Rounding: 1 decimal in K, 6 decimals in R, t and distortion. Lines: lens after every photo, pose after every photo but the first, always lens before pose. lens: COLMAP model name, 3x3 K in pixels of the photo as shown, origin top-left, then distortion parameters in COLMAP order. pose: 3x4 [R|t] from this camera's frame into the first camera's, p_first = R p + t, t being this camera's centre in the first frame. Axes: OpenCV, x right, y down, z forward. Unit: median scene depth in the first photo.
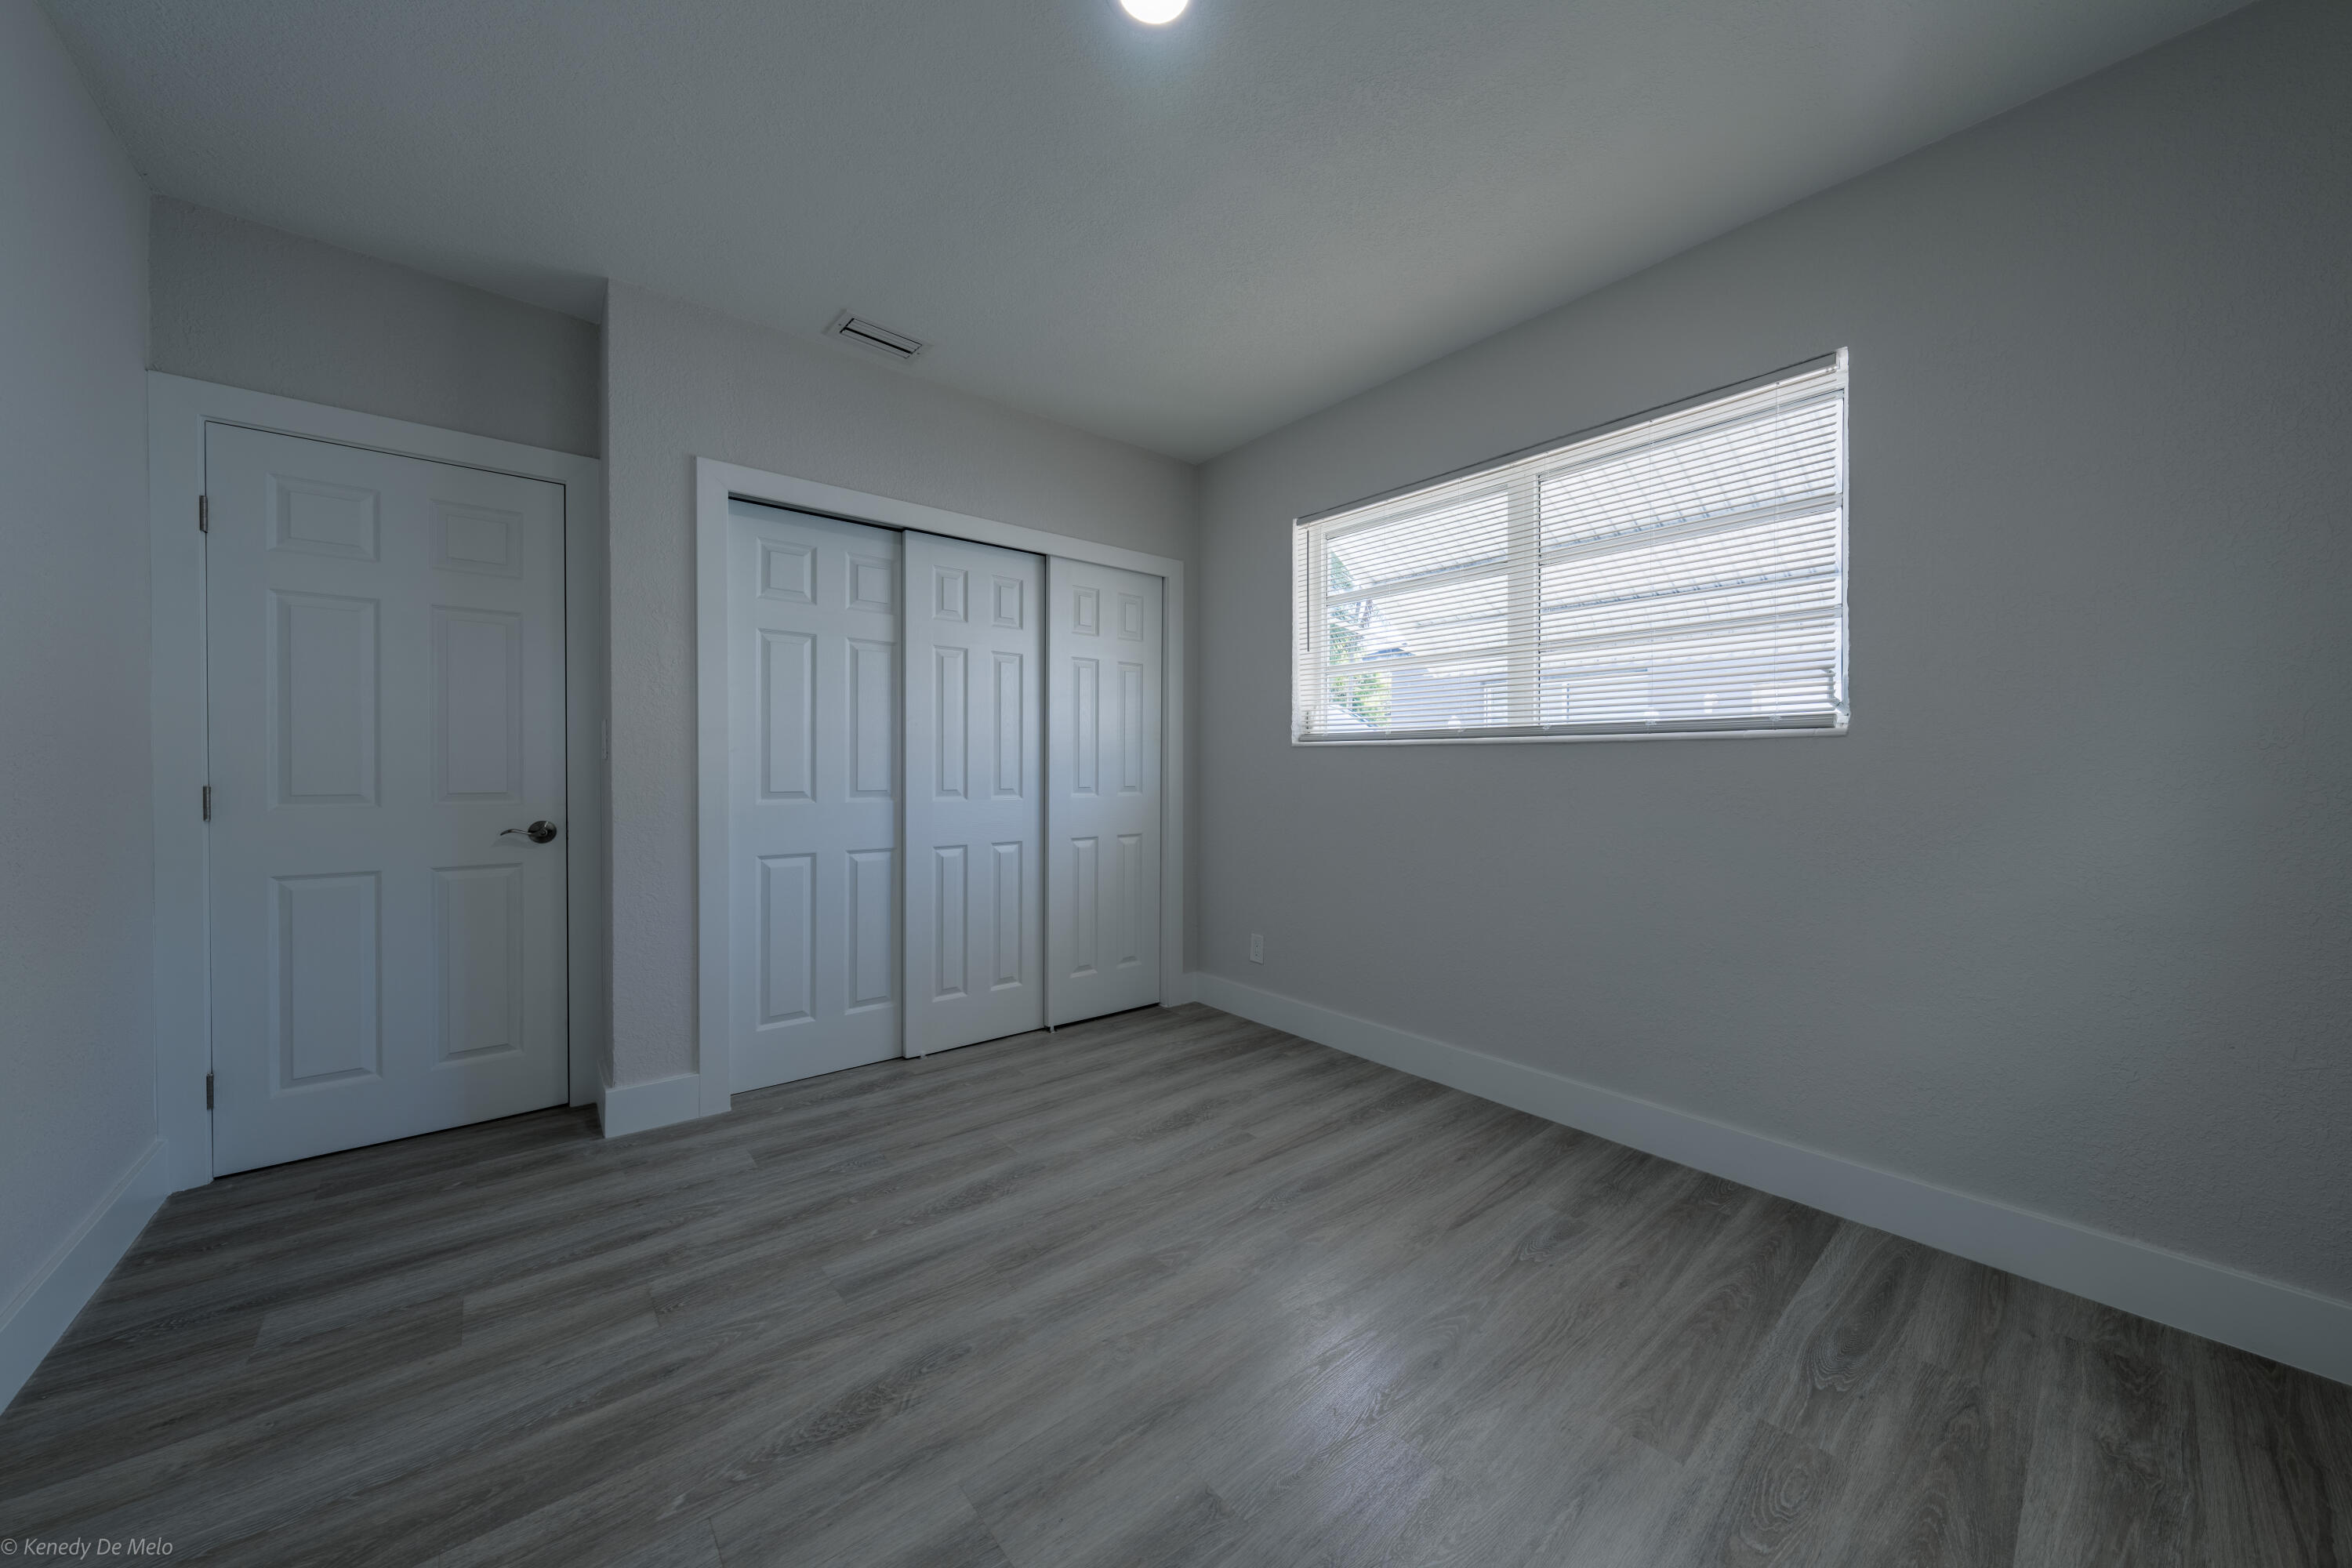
lens RADIAL K [[812.6, 0, 1180.6], [0, 812.6, 781.5], [0, 0, 1]] dist [0.002219, -0.000705]
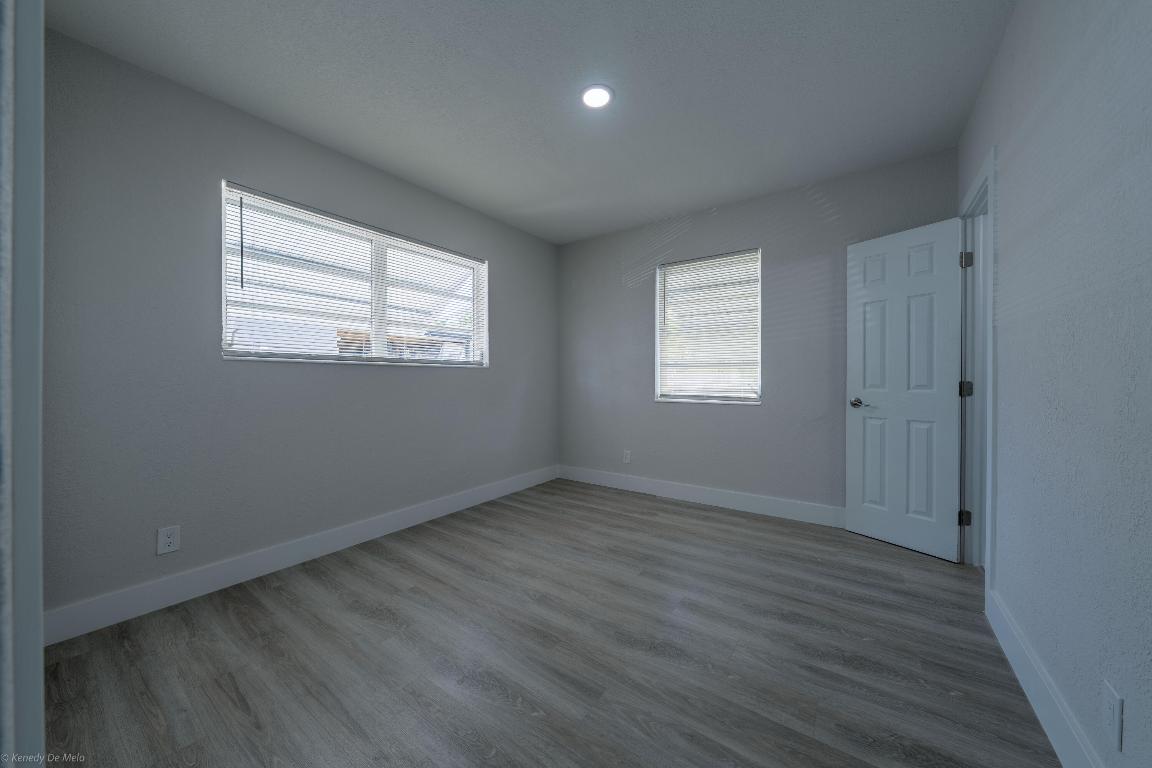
lens RADIAL K [[398.0, 0, 574.2], [0, 398.0, 390.3], [0, 0, 1]] dist [0.002219, -0.000705]
pose [[-0.237436, -0.032017, 0.970875, -0.875472], [0.016857, 0.999170, 0.037072, -0.015457], [-0.971257, 0.025169, -0.236699, 0.918051]]
